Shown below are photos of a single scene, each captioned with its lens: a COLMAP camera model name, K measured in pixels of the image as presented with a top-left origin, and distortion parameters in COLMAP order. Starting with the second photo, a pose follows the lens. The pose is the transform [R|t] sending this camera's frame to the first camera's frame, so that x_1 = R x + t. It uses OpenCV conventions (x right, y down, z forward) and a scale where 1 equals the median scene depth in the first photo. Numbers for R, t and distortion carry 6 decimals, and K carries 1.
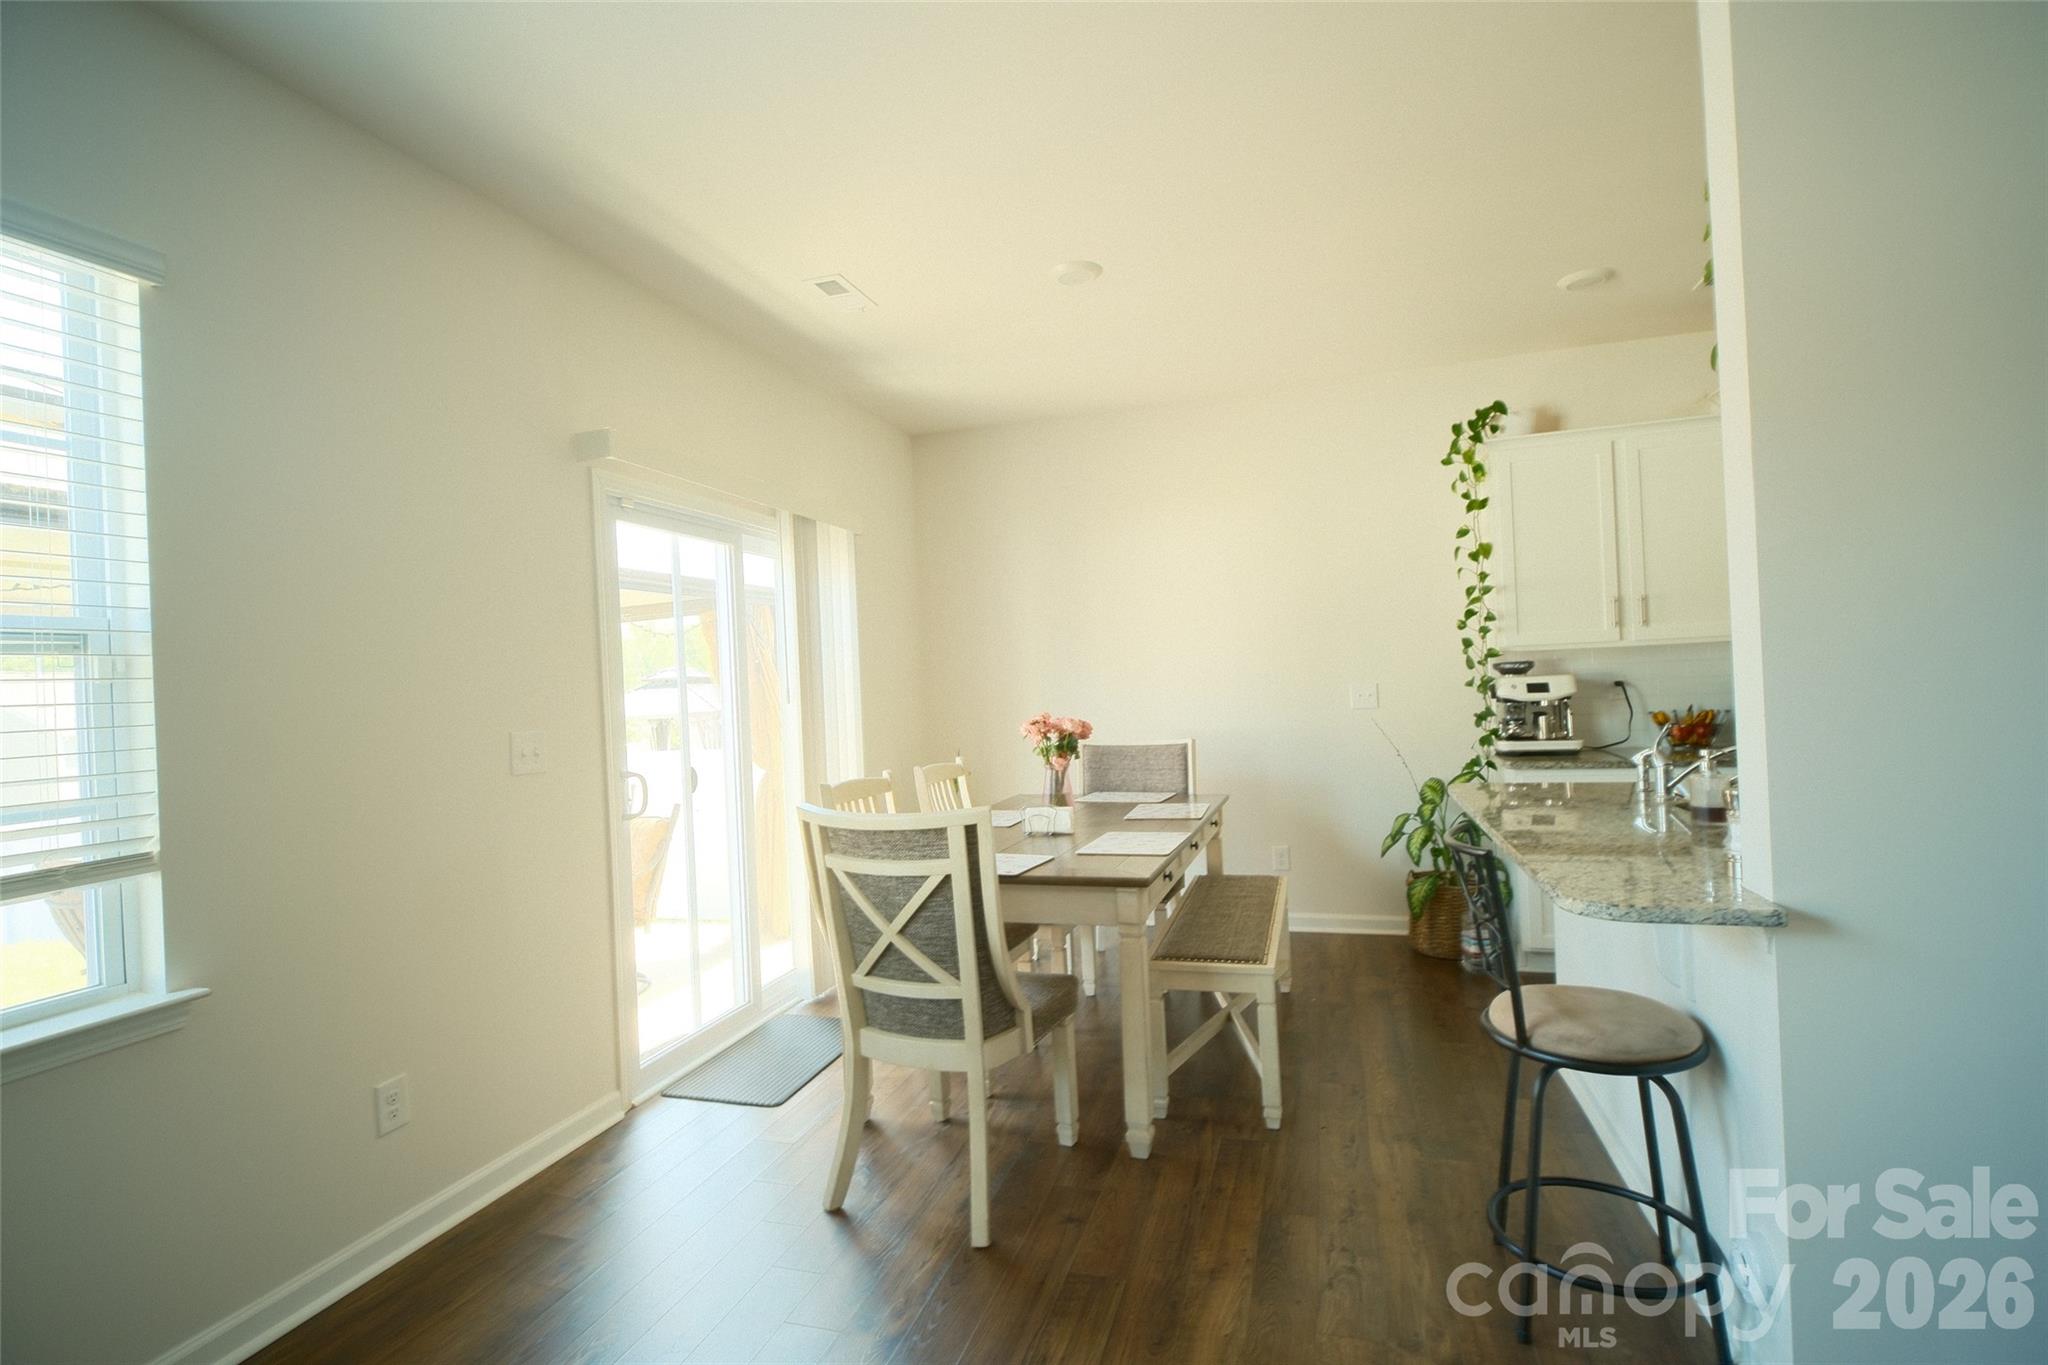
lens RADIAL K [[945.5, 0, 1022.8], [0, 945.5, 680.4], [0, 0, 1]] dist [0.005450, -0.006225]
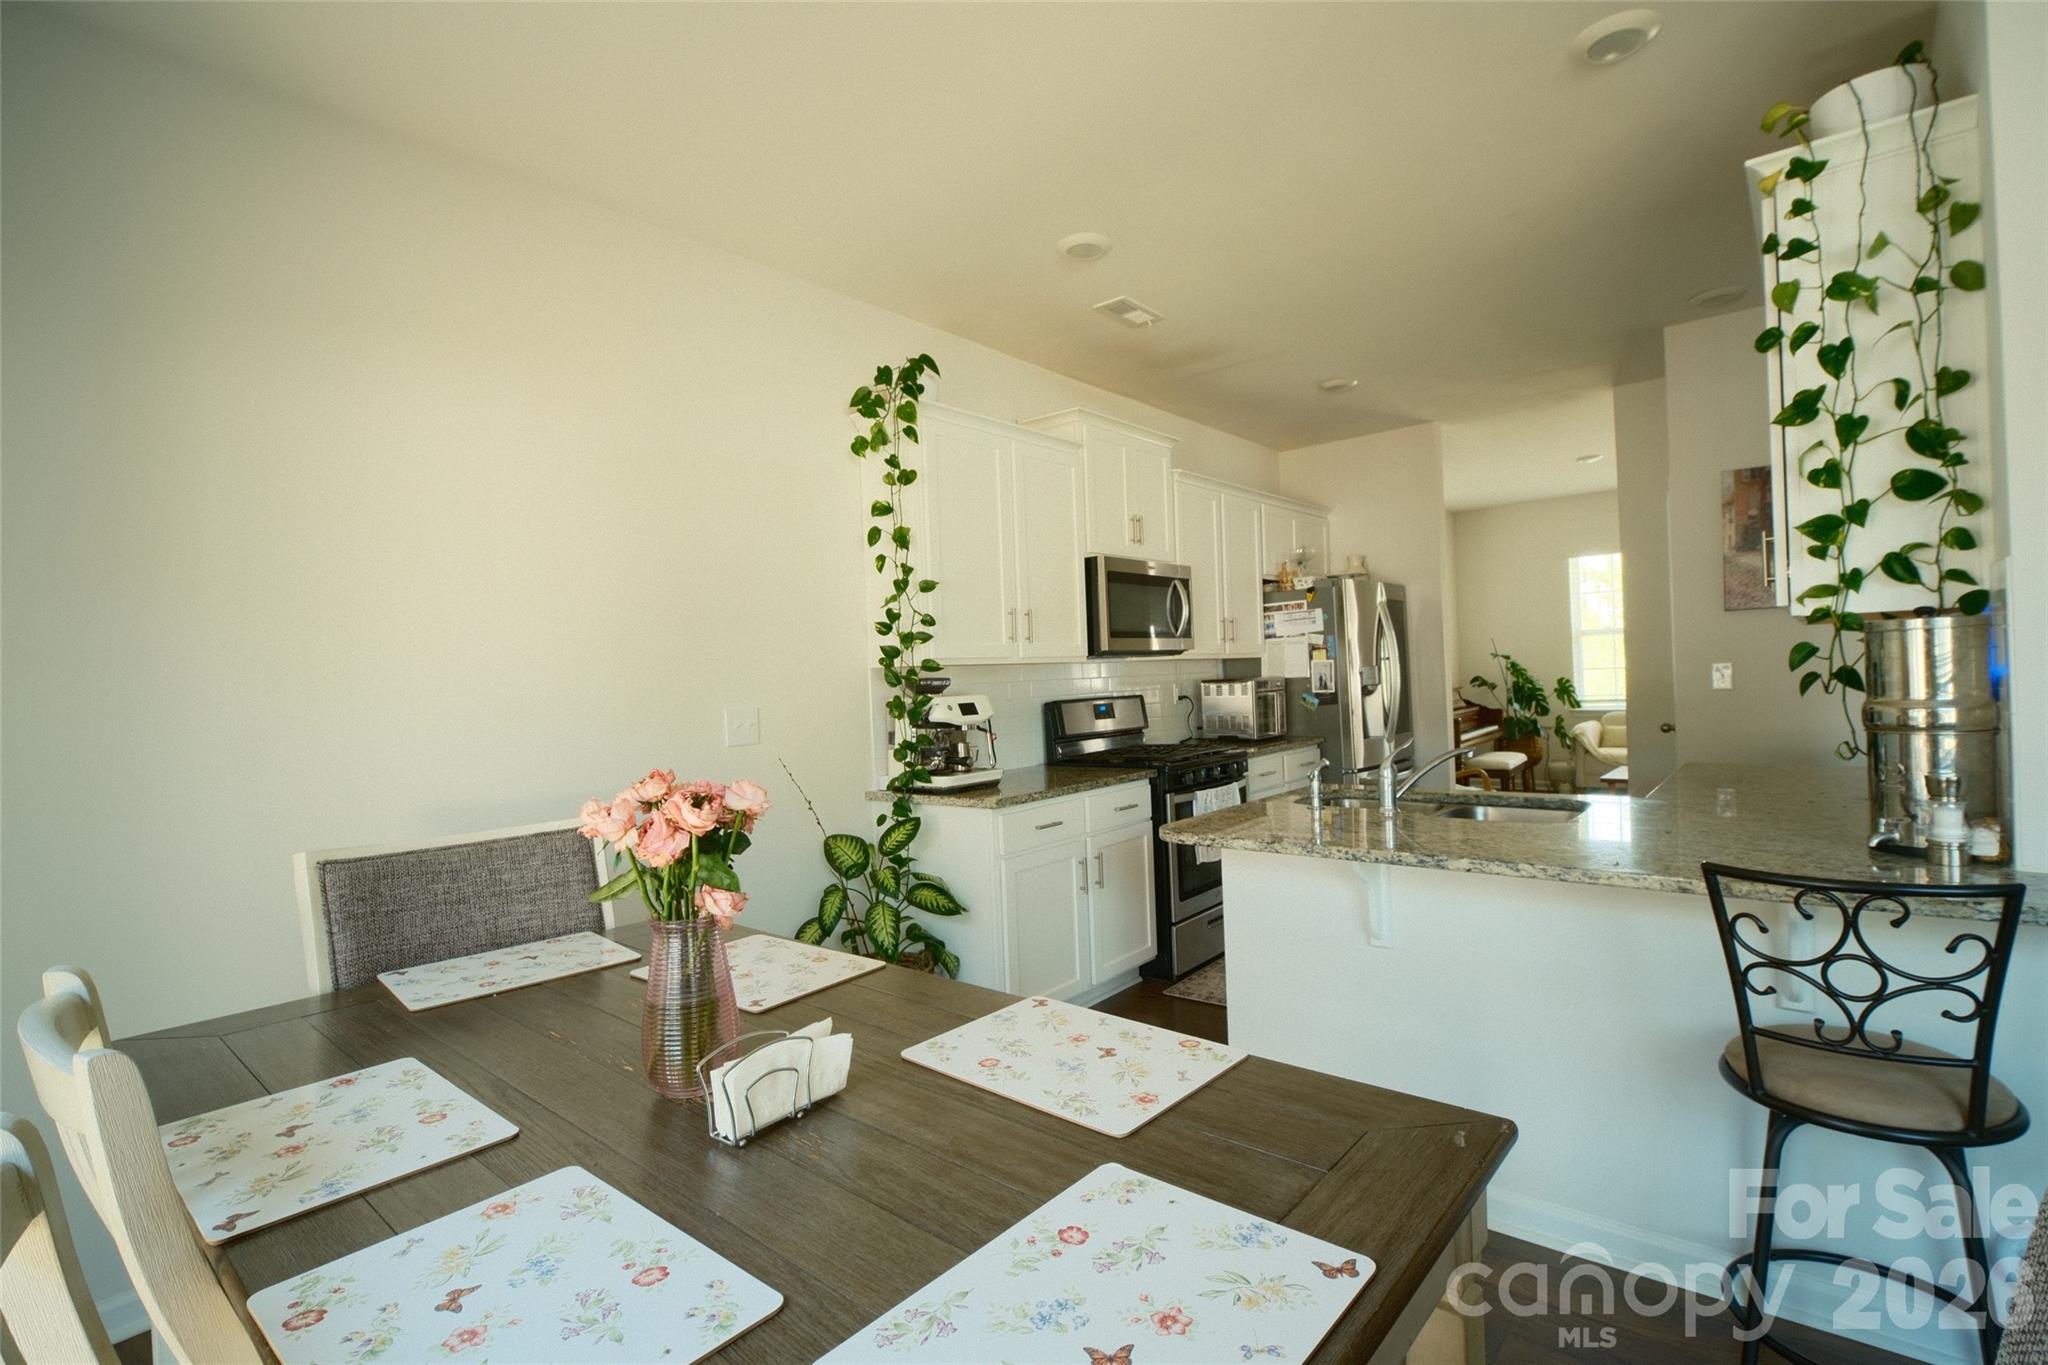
lens RADIAL K [[945.5, 0, 1021.0], [0, 945.5, 683.3], [0, 0, 1]] dist [0.005450, -0.006225]
pose [[0.371984, 0.025346, 0.927893, -0.209309], [0.017690, 0.999252, -0.034387, 0.014315], [-0.928071, 0.029206, 0.371257, 0.624350]]
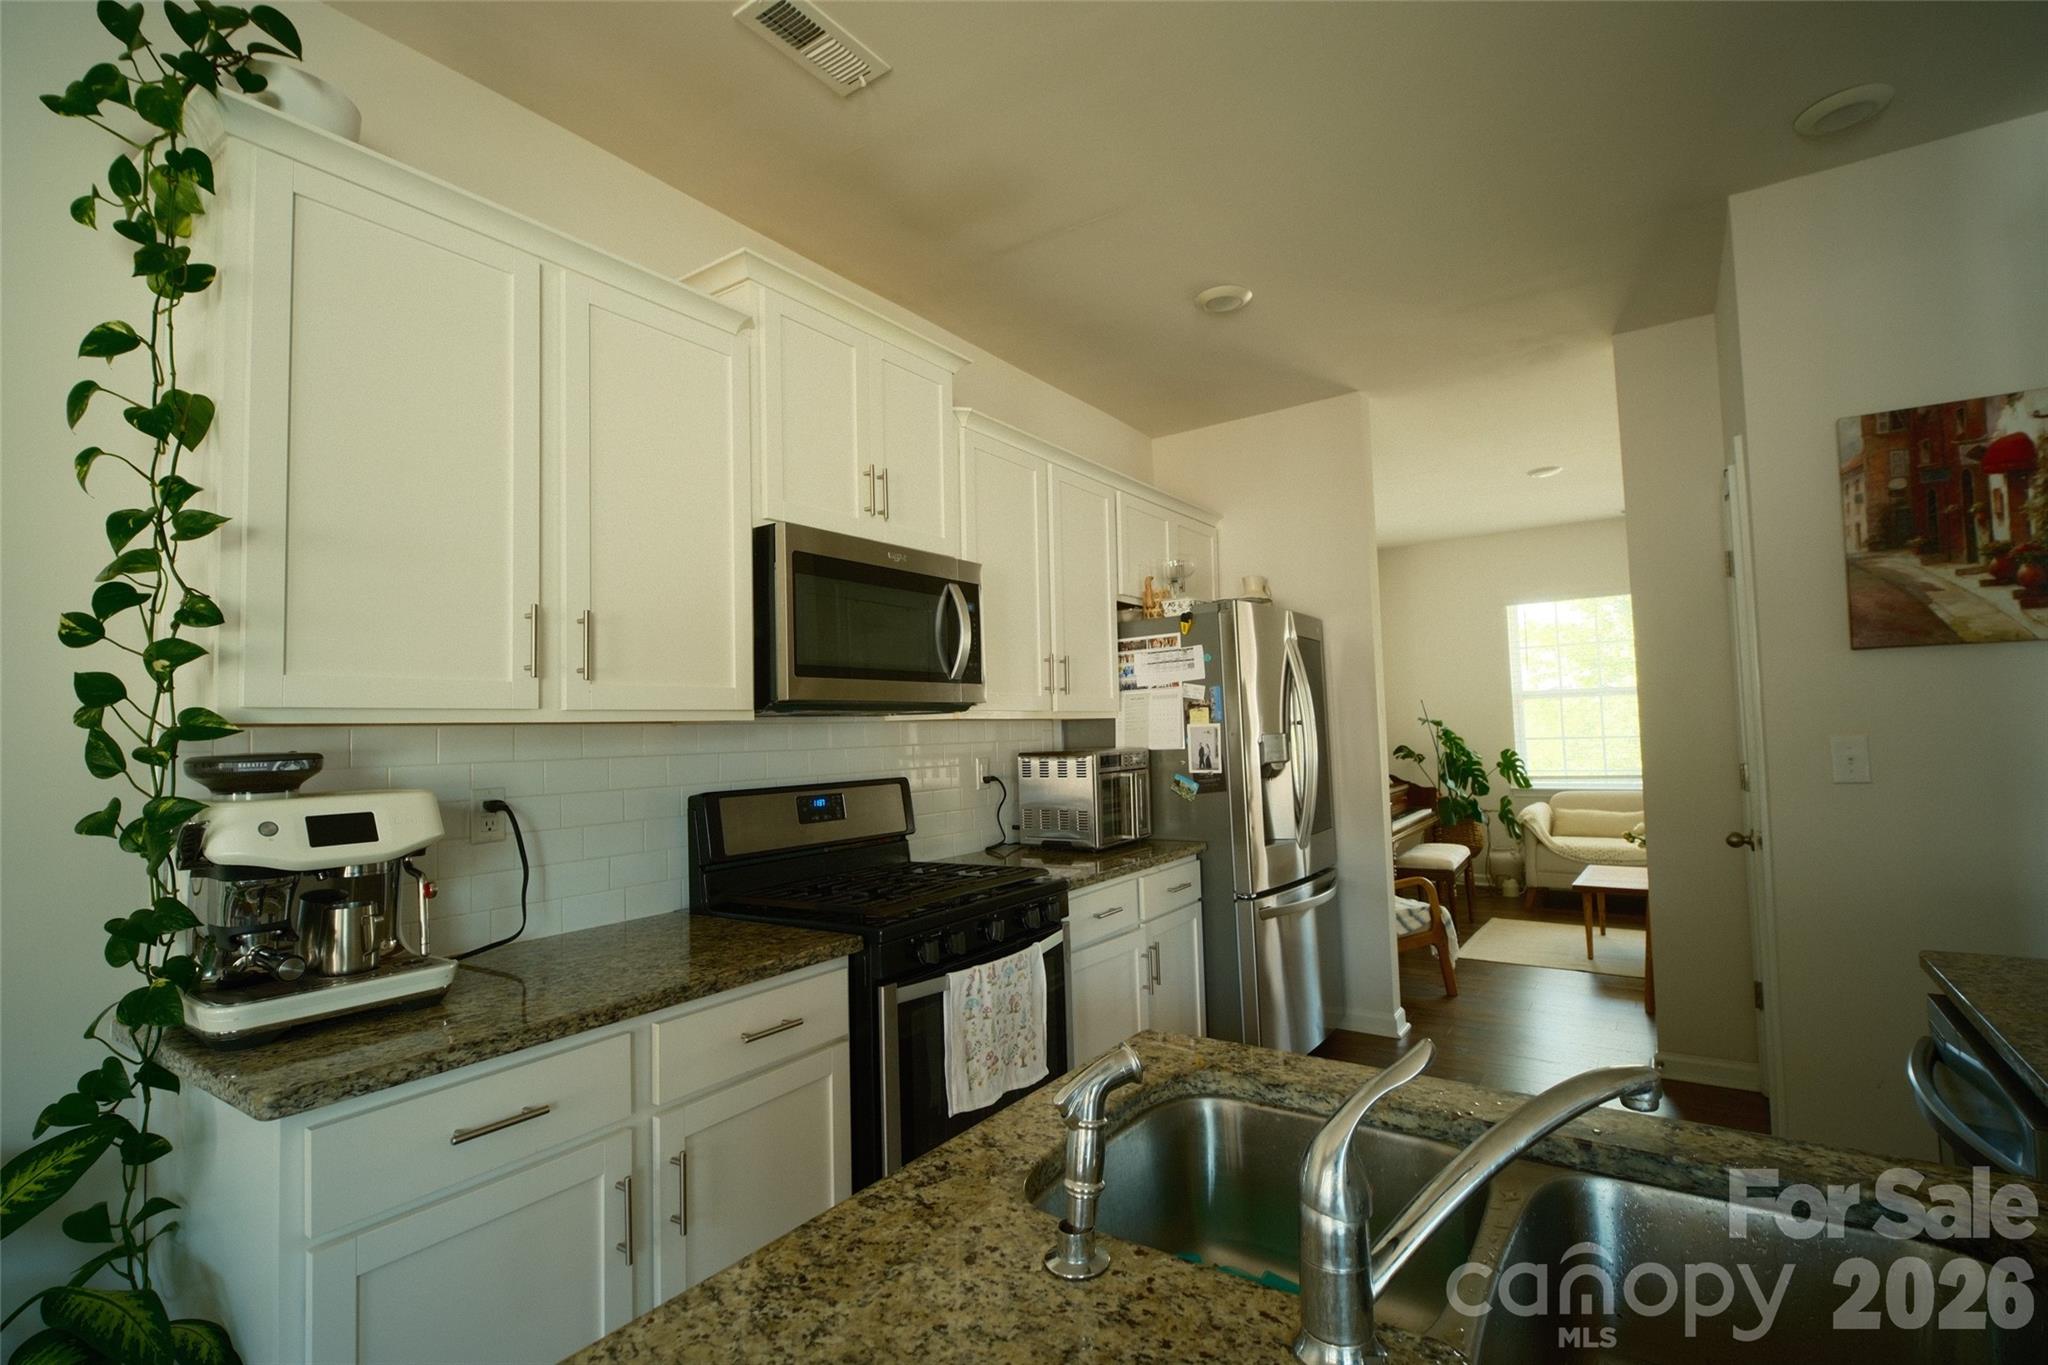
lens RADIAL K [[945.5, 0, 1017.2], [0, 945.5, 682.0], [0, 0, 1]] dist [0.005450, -0.006225]
pose [[0.290603, 0.091091, 0.952498, 0.267497], [0.009517, 0.995134, -0.098072, -0.009360], [-0.956796, 0.037565, 0.288322, 0.634674]]
